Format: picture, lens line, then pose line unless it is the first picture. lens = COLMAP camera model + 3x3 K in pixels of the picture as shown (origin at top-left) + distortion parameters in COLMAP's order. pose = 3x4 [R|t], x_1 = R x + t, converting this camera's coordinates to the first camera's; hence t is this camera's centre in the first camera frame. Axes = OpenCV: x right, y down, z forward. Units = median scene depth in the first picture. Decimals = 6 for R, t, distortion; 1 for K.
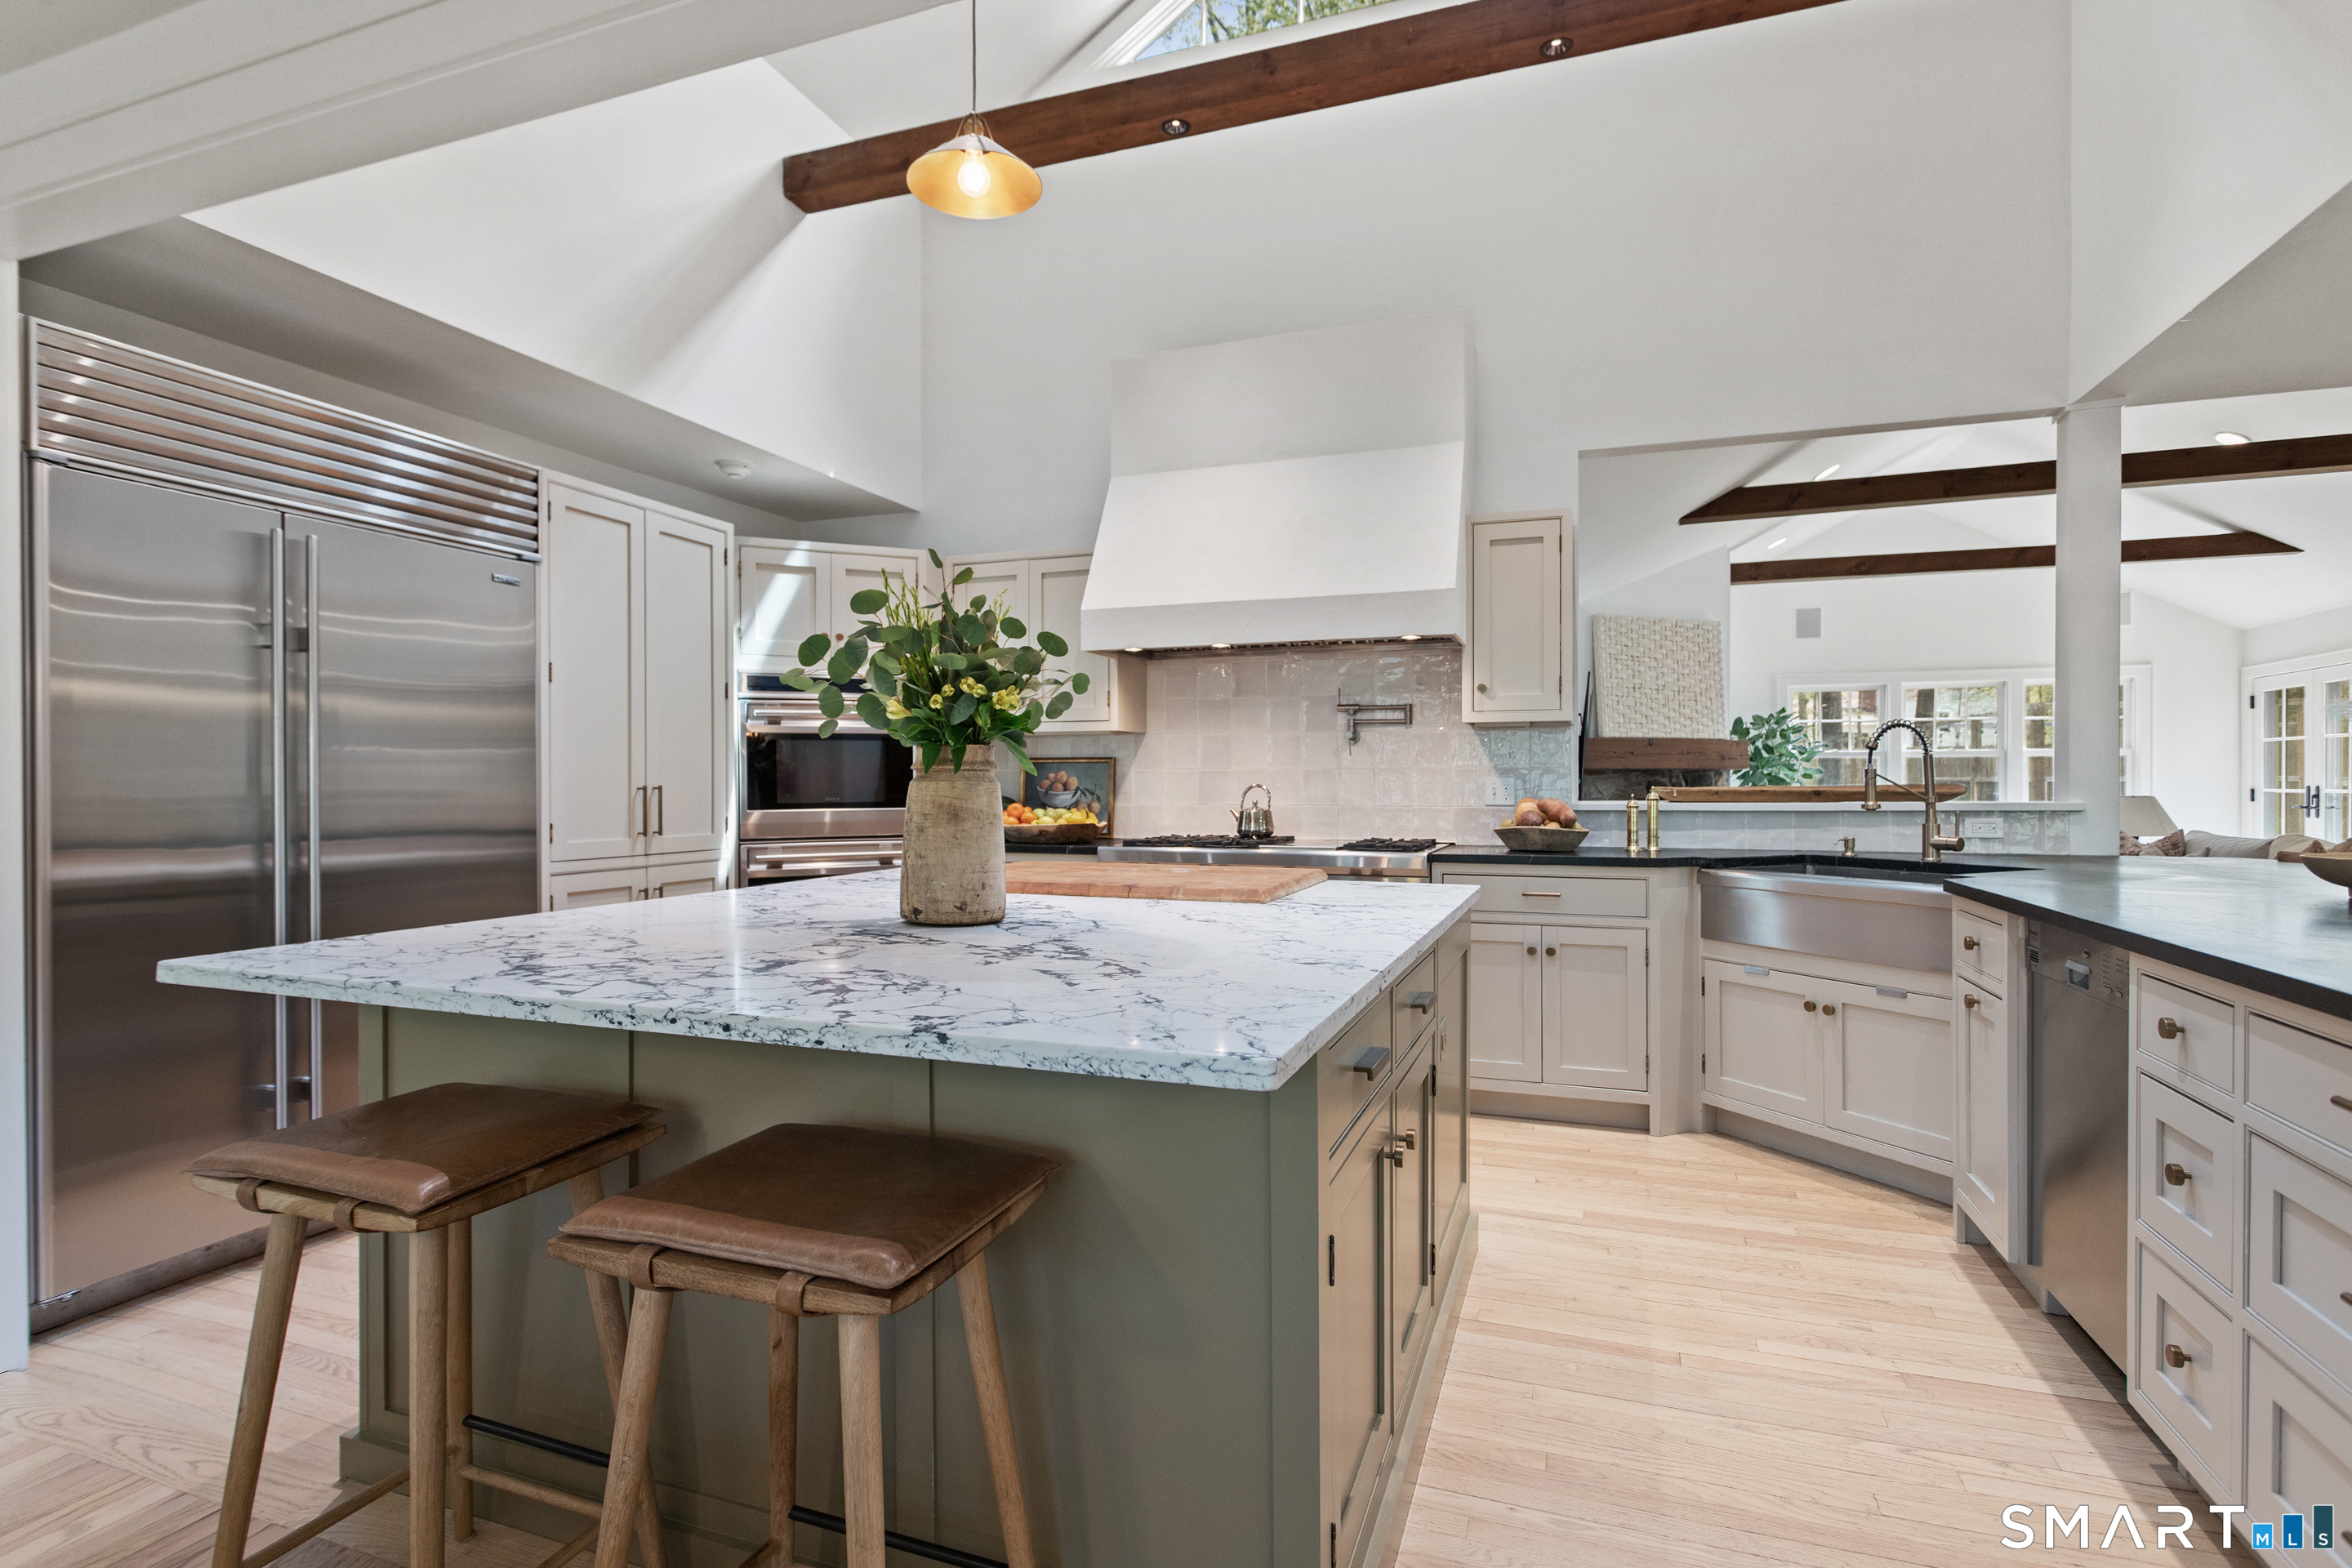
lens RADIAL K [[1146.1, 0, 1176.0], [0, 1146.1, 784.0], [0, 0, 1]] dist [0.001125, 0.000142]
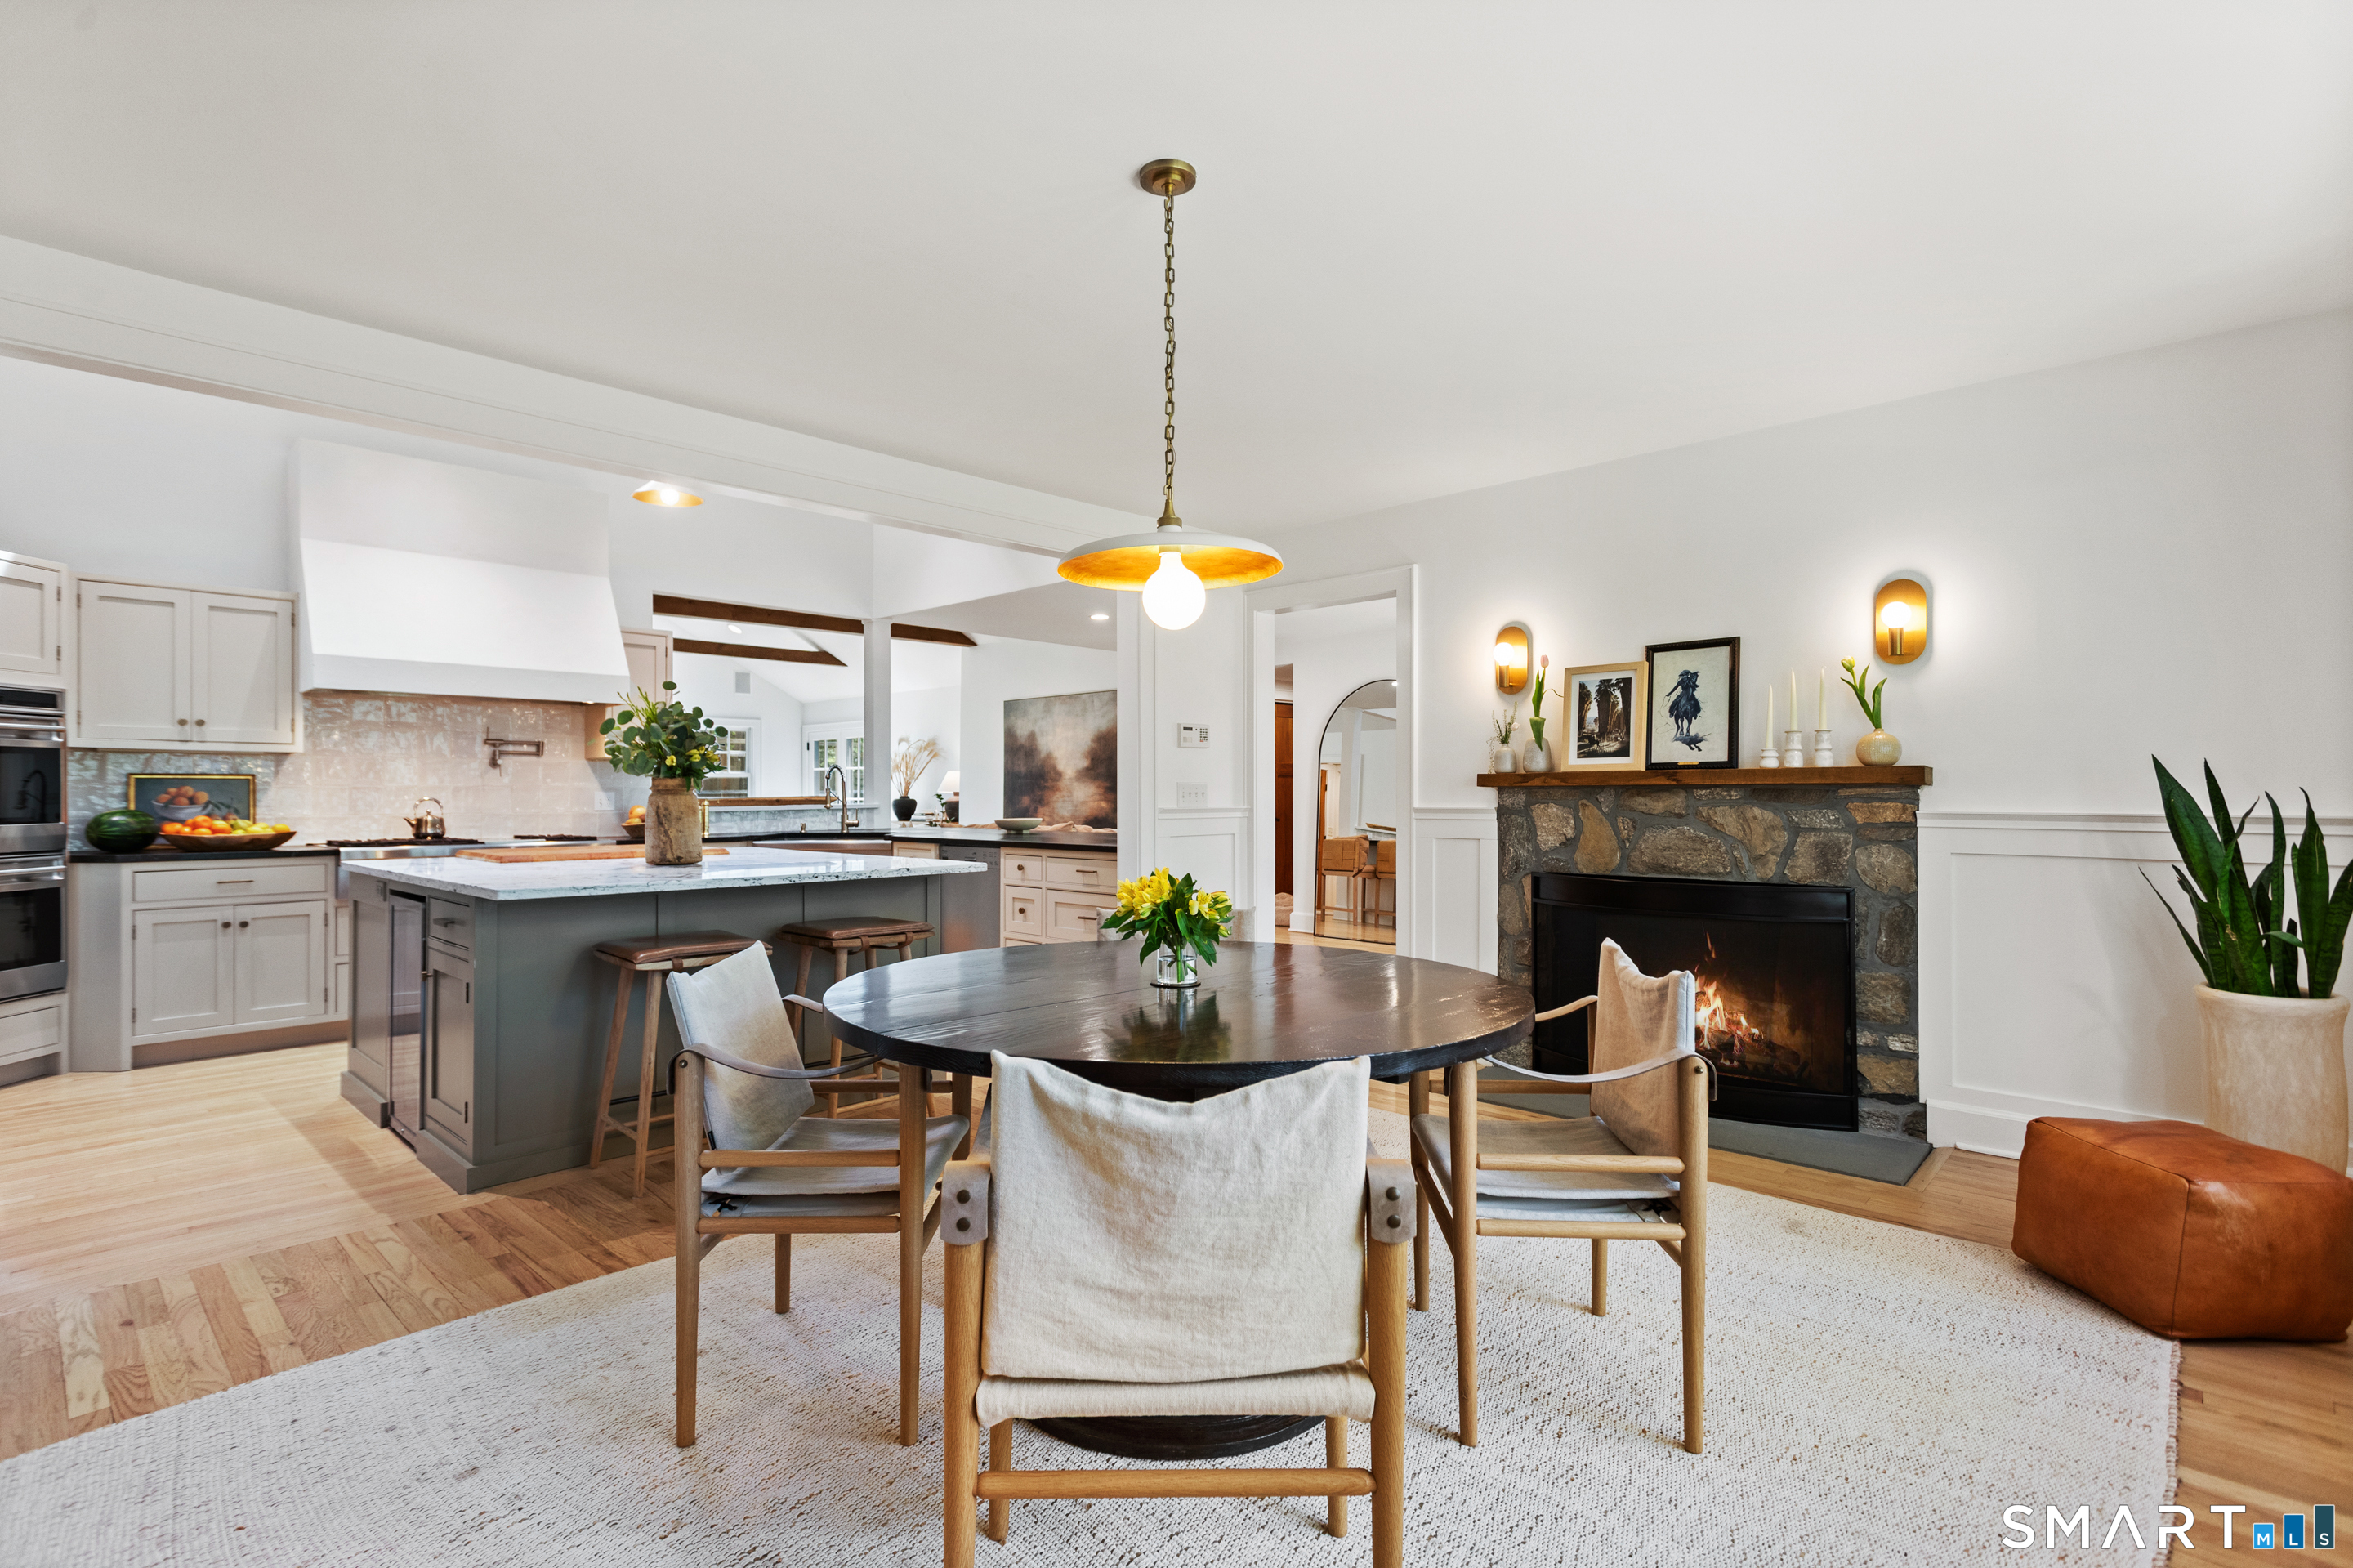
lens RADIAL K [[1127.6, 0, 1176.5], [0, 1127.6, 784.0], [0, 0, 1]] dist [0.001697, -0.000045]
pose [[0.390001, 0.007309, 0.920786, -0.767679], [0.003946, 0.999946, -0.009609, 0.000308], [-0.920806, 0.007381, 0.389951, -0.274725]]
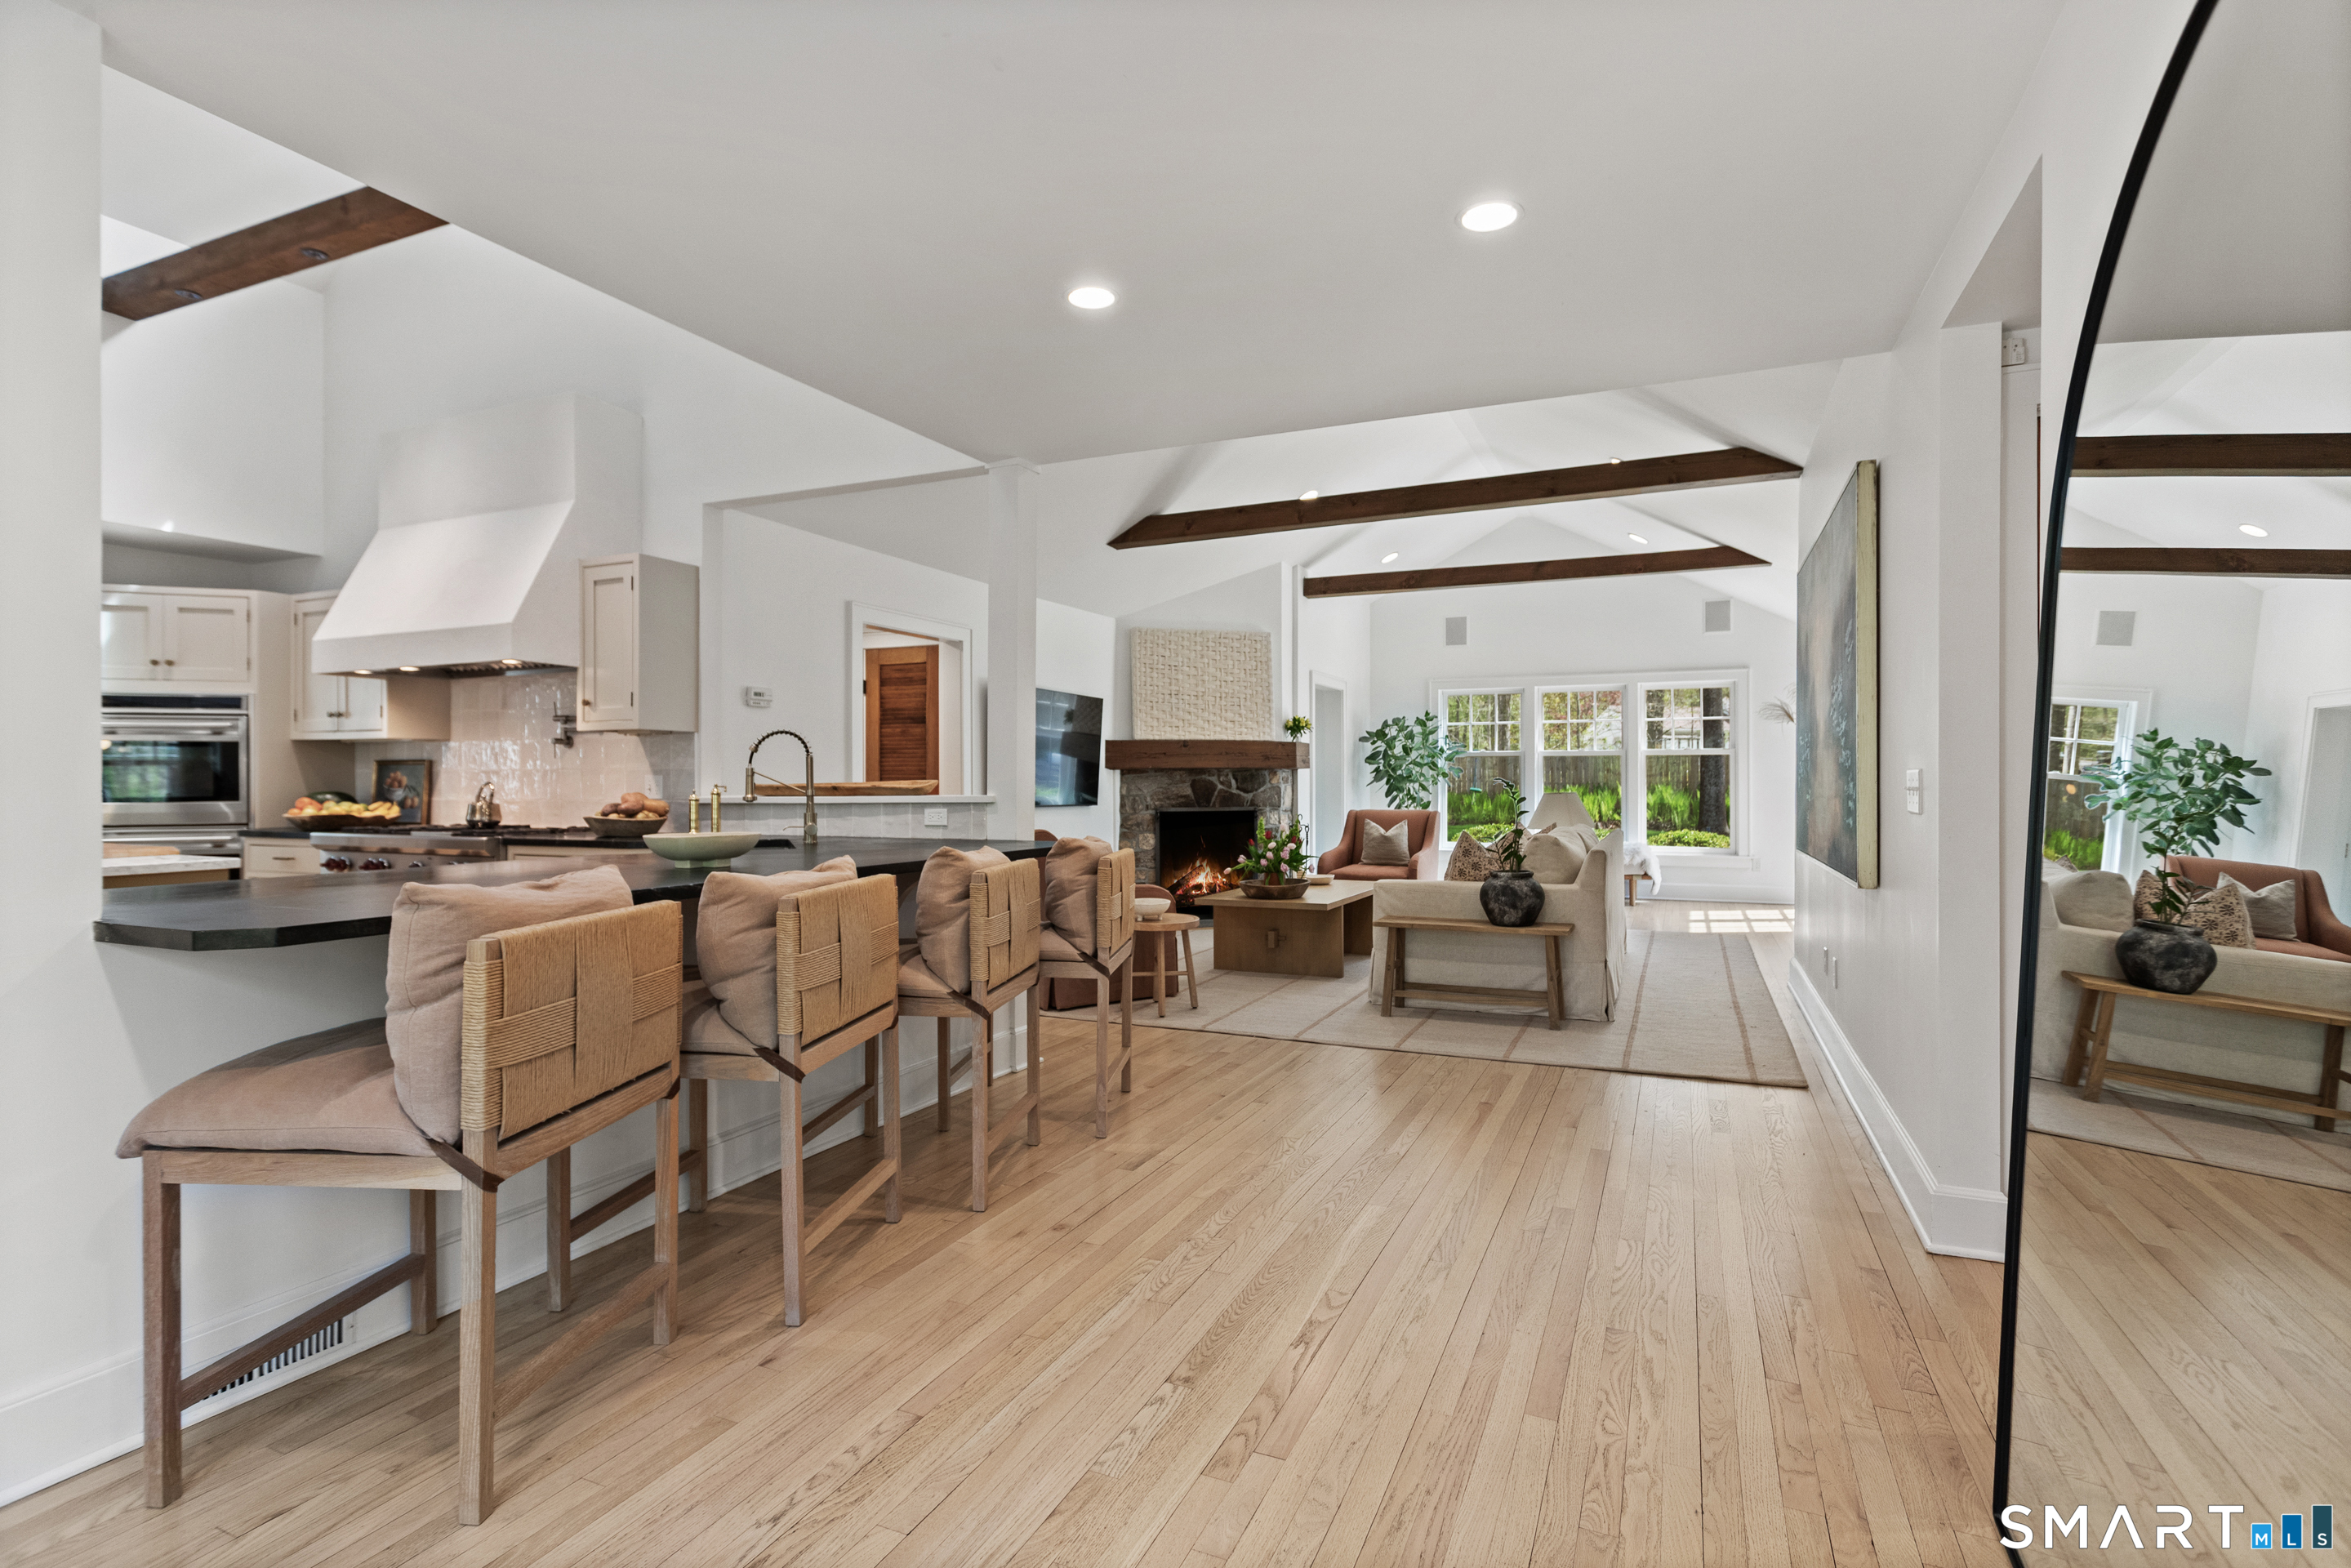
lens RADIAL K [[1126.6, 0, 1175.5], [0, 1126.6, 784.0], [0, 0, 1]] dist [0.001697, -0.000045]
pose [[0.998003, -0.001354, -0.063150, 0.856517], [0.001367, 0.999999, 0.000161, 0.003088], [0.063150, -0.000247, 0.998004, -0.137357]]
